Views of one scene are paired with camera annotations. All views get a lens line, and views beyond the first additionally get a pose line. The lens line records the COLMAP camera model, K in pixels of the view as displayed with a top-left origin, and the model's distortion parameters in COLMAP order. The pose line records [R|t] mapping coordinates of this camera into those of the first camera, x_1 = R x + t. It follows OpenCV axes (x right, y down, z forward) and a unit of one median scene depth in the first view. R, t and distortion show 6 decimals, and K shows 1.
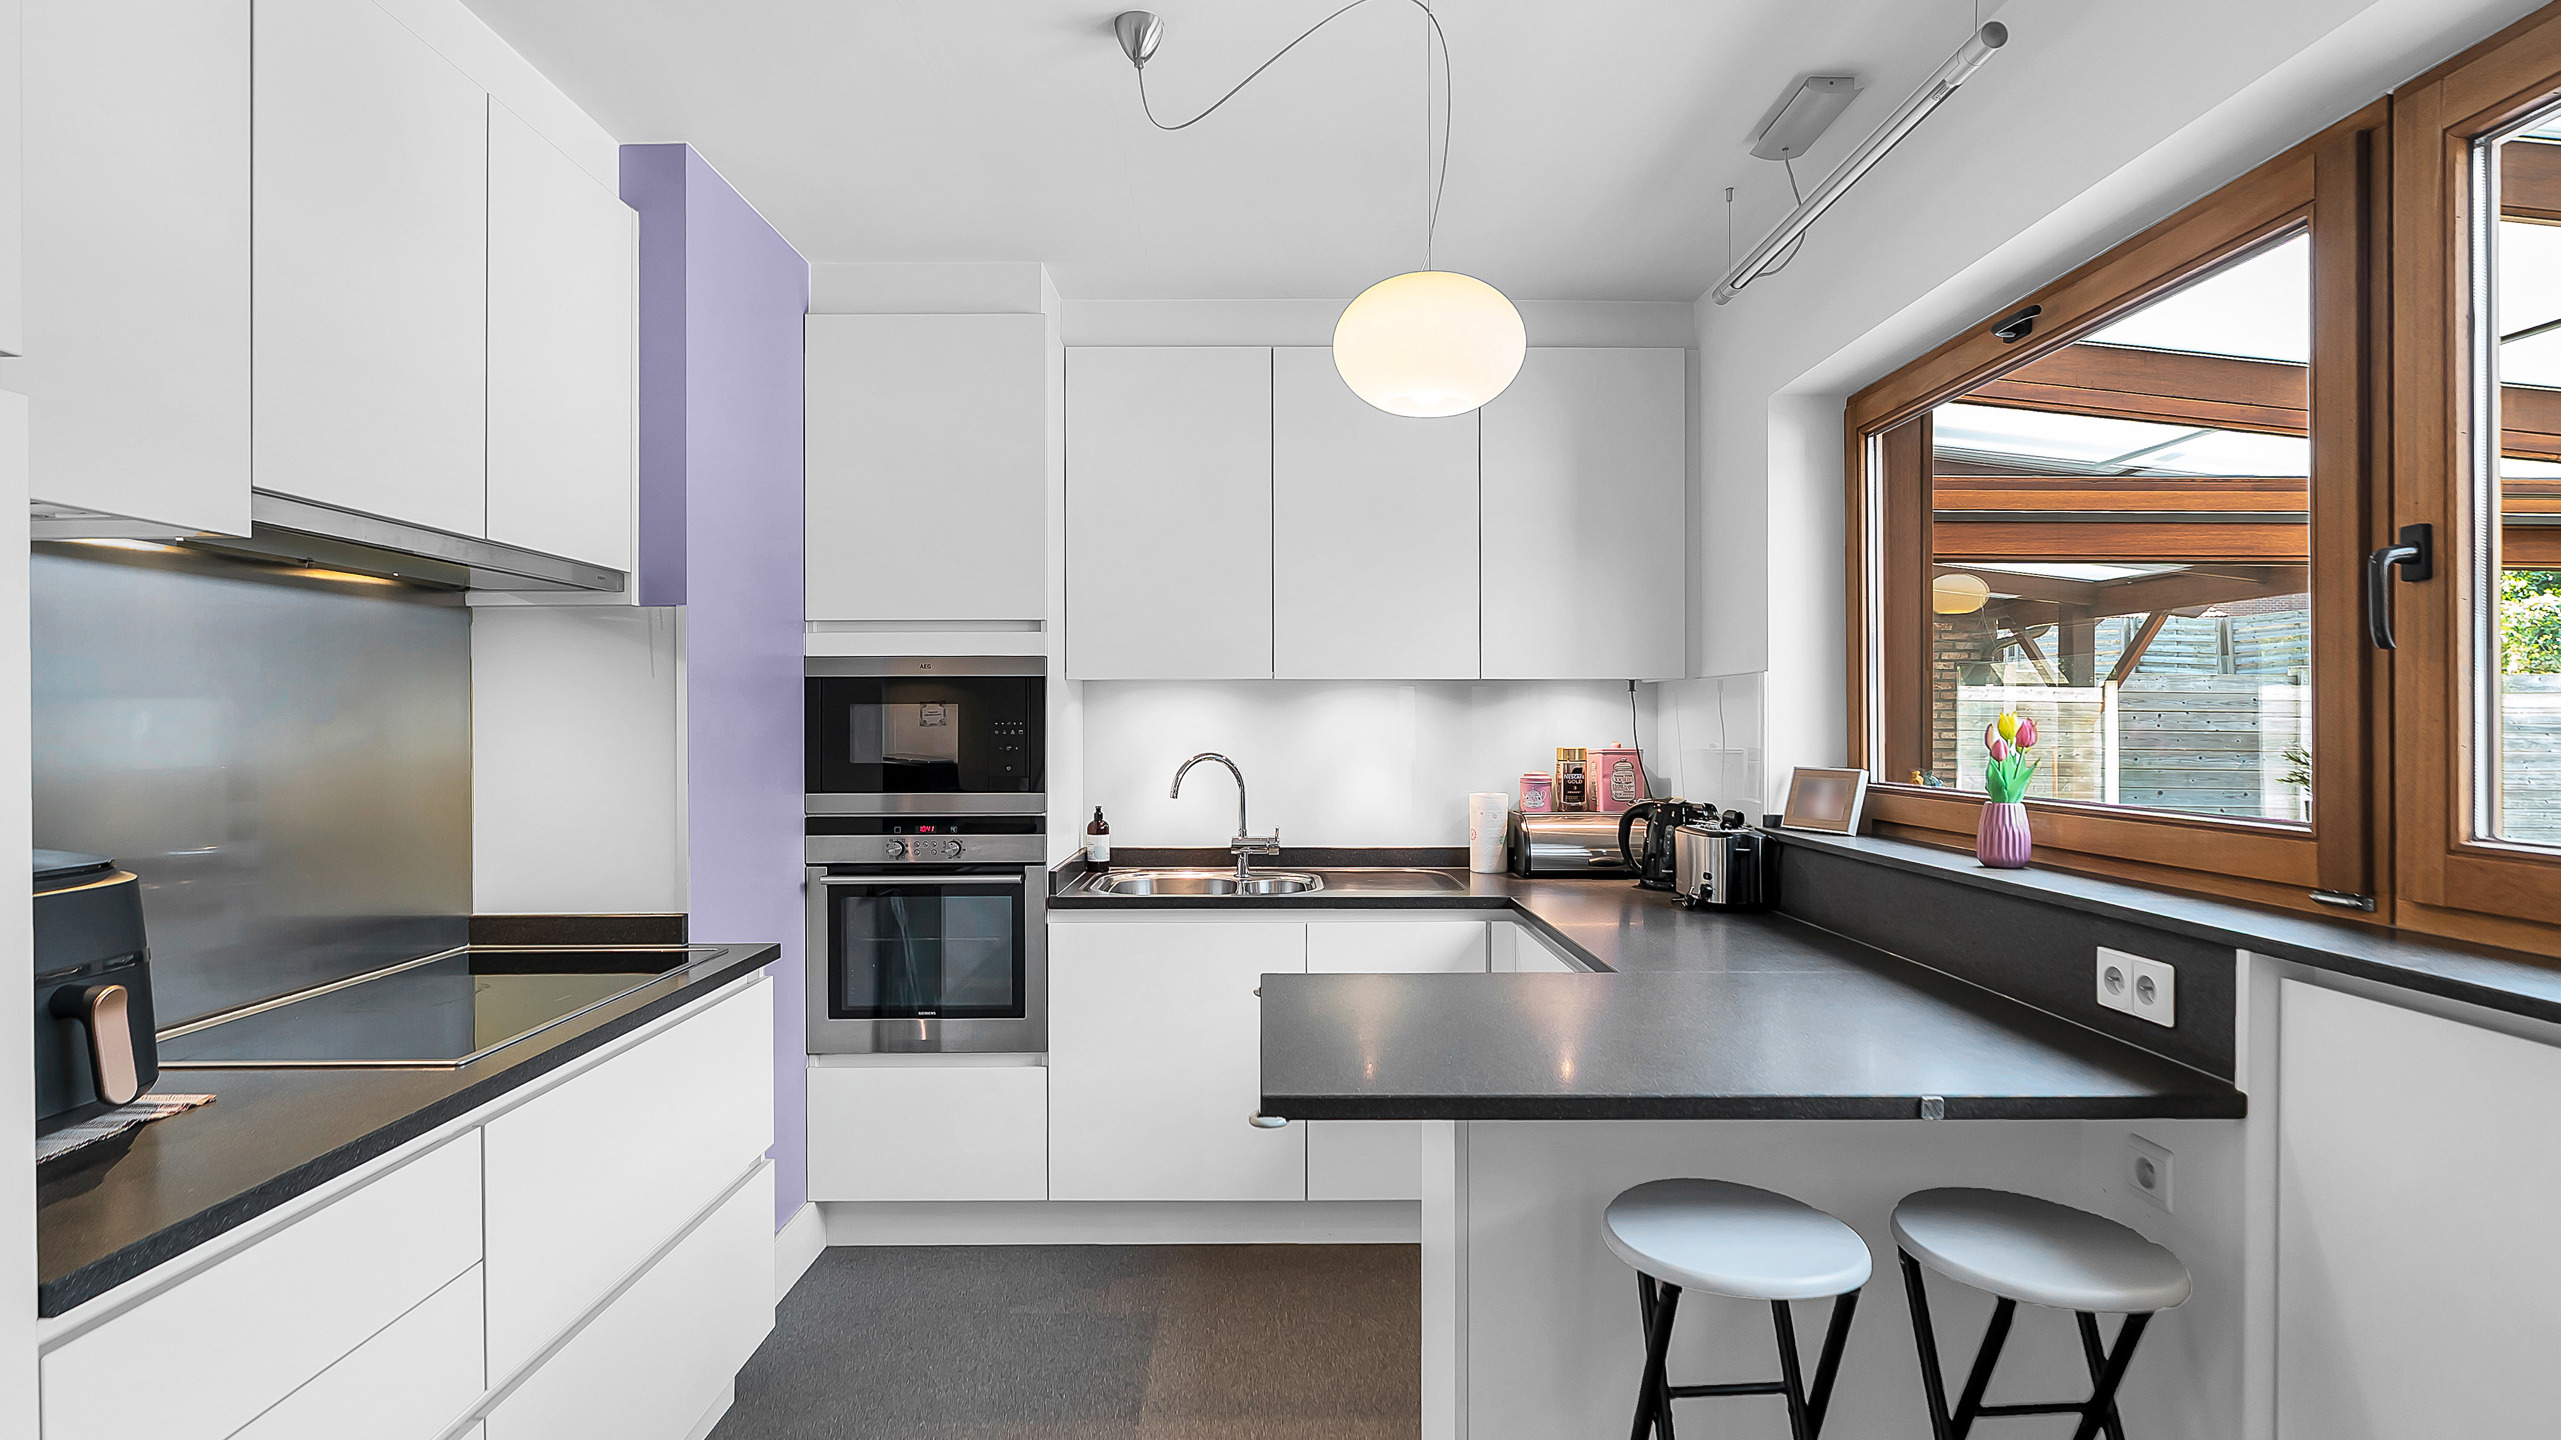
lens RADIAL K [[1212.5, 0, 1273.7], [0, 1212.5, 713.2], [0, 0, 1]] dist [0.002730, 0.000258]
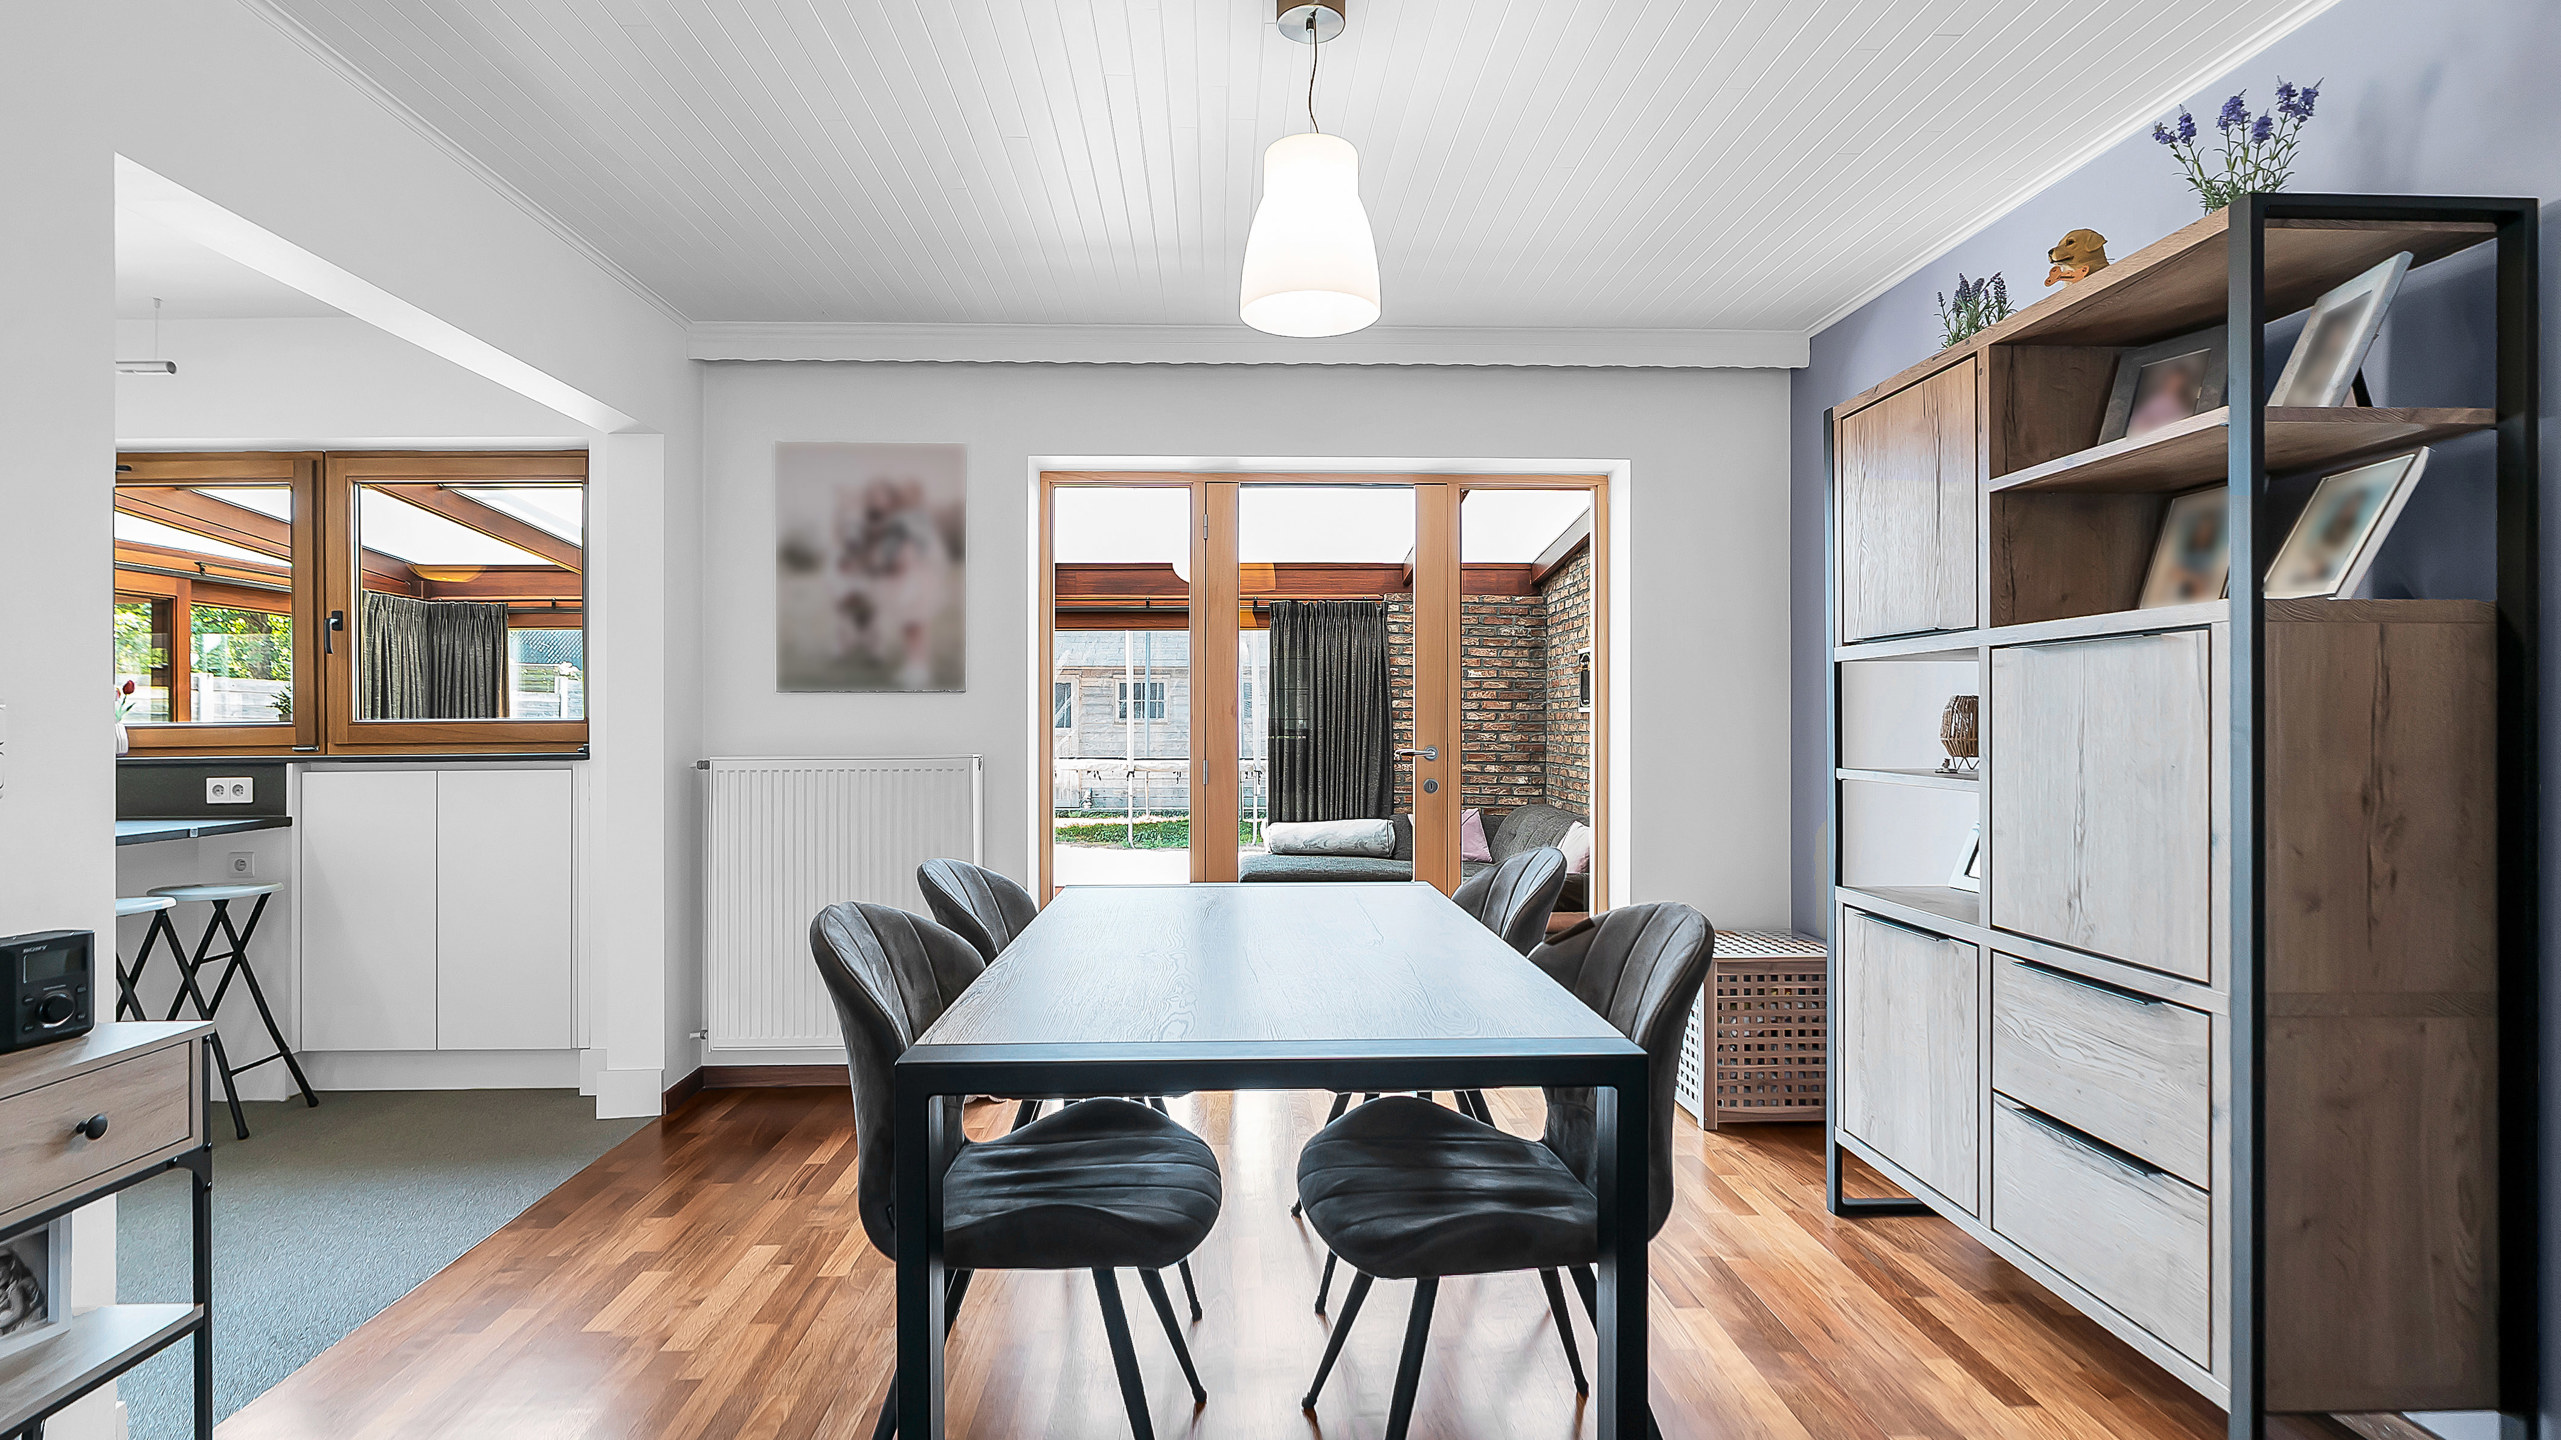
lens RADIAL K [[1212.5, 0, 1273.7], [0, 1212.5, 711.6], [0, 0, 1]] dist [0.002730, 0.000258]
pose [[-0.040323, -0.002989, 0.999182, -1.812973], [-0.001361, 0.999995, 0.002937, 0.062944], [-0.999186, -0.001241, -0.040327, -0.978018]]
